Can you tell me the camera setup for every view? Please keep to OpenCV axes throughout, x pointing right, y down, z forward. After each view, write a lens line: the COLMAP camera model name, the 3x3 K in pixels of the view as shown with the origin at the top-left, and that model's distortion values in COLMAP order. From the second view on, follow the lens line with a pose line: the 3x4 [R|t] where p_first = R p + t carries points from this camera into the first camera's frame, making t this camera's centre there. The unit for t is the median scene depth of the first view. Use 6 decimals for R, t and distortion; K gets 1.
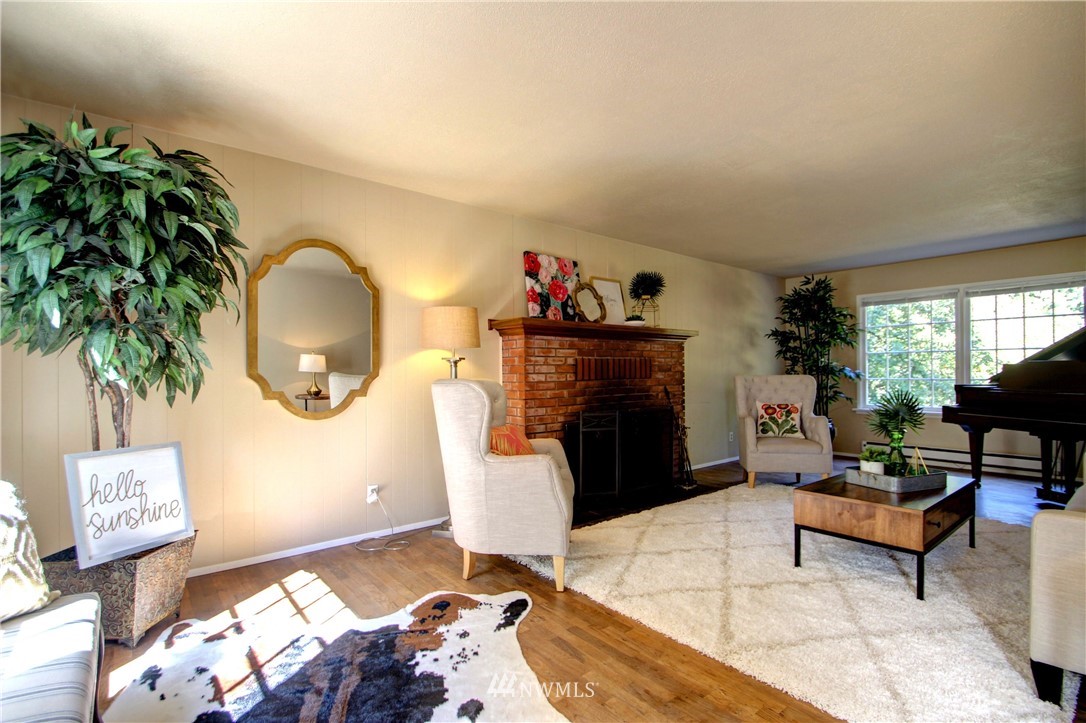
lens RADIAL K [[506.3, 0, 548.8], [0, 506.3, 371.8], [0, 0, 1]] dist [0.007695, -0.011878]
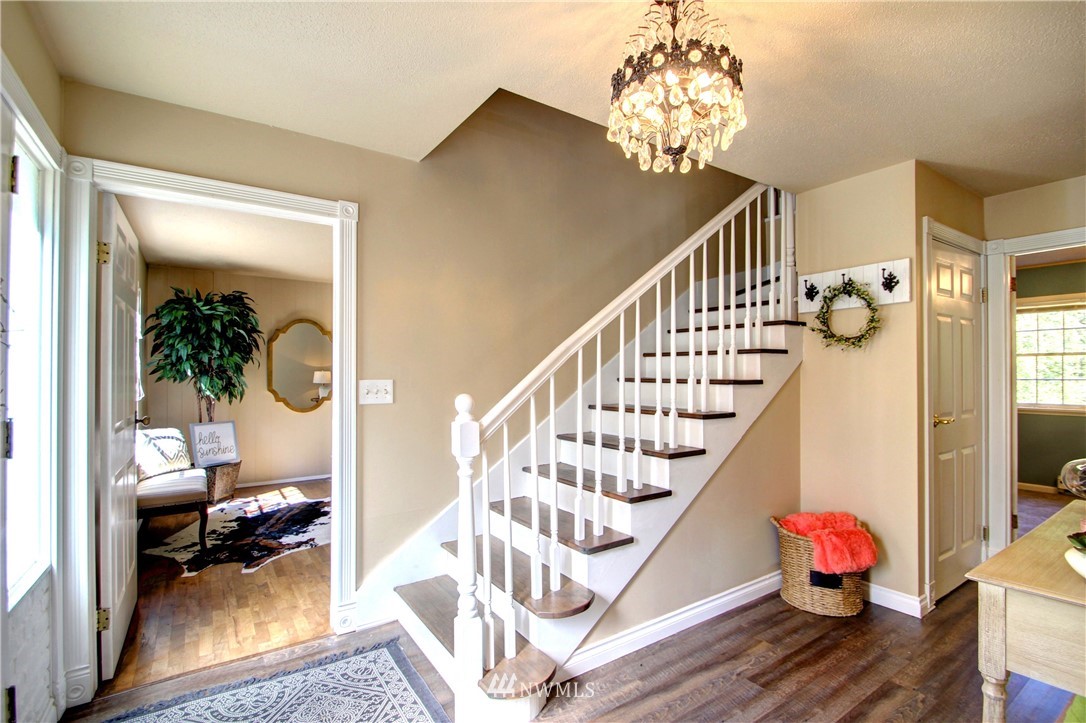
lens RADIAL K [[506.3, 0, 553.2], [0, 506.3, 368.8], [0, 0, 1]] dist [0.007695, -0.011878]
pose [[0.996728, -0.002723, -0.080779, 1.003766], [0.001913, 0.999947, -0.010105, -0.078687], [0.080802, 0.009917, 0.996681, -1.310364]]
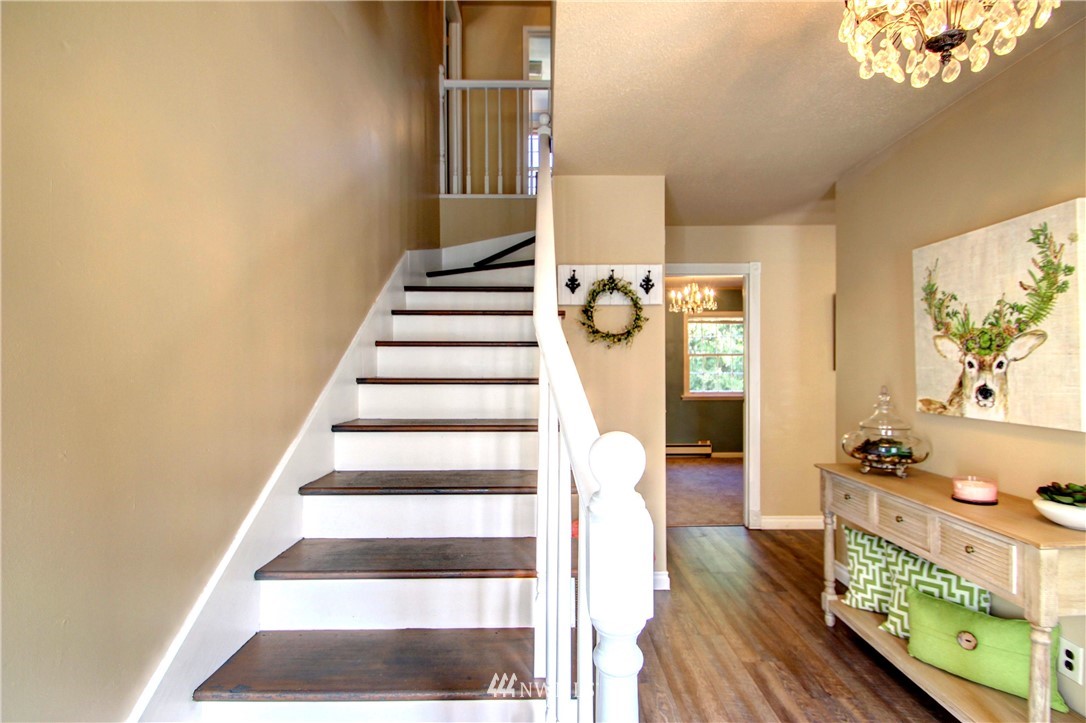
lens RADIAL K [[506.3, 0, 543.7], [0, 506.3, 366.6], [0, 0, 1]] dist [0.007695, -0.011878]
pose [[0.632792, 0.004665, 0.774308, -1.484273], [-0.001135, 0.999986, -0.005098, -0.081872], [-0.774321, 0.002347, 0.632788, 2.234413]]
